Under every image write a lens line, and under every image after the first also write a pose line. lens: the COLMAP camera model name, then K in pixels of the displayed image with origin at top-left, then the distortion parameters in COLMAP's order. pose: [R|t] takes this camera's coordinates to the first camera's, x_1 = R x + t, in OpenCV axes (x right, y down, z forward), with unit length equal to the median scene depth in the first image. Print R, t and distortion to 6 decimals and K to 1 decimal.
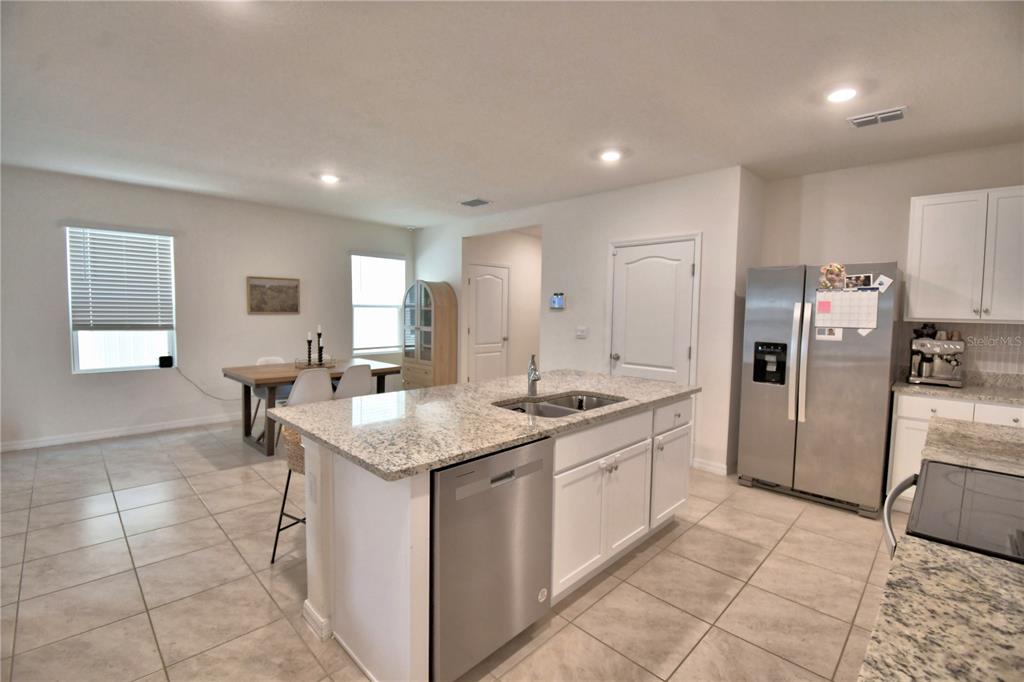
lens RADIAL K [[447.5, 0, 506.2], [0, 447.5, 337.8], [0, 0, 1]] dist [0.017932, -0.024477]
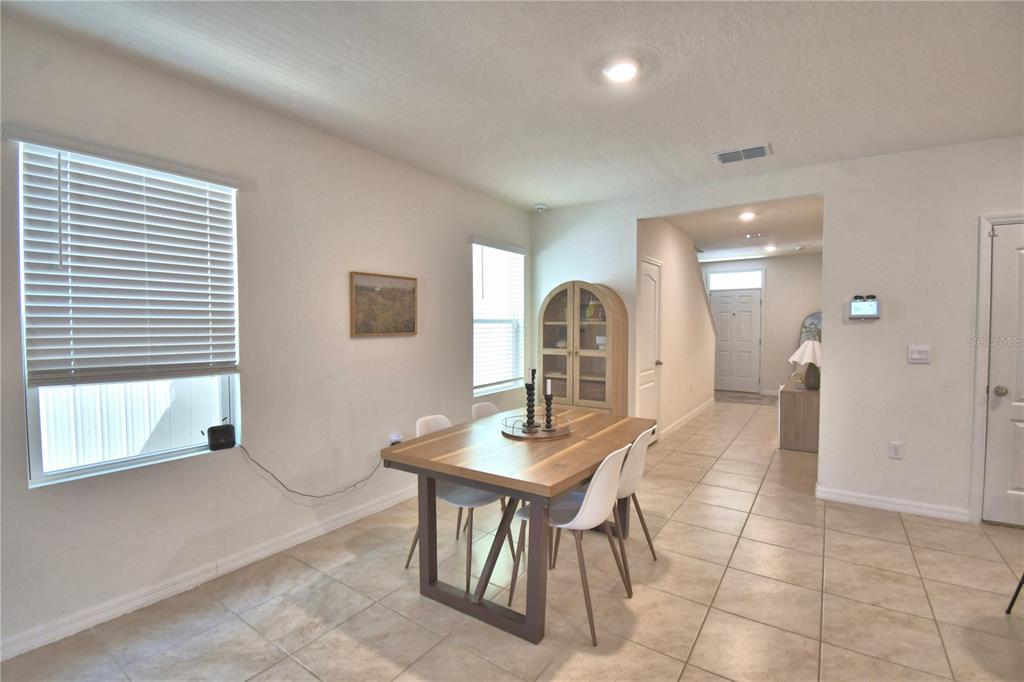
lens RADIAL K [[452.6, 0, 505.6], [0, 452.6, 339.7], [0, 0, 1]] dist [0.016401, -0.022772]
pose [[0.984734, -0.023333, 0.172493, -0.768700], [0.028352, 0.999242, -0.026688, -0.047108], [-0.171740, 0.031171, 0.984649, 0.643515]]
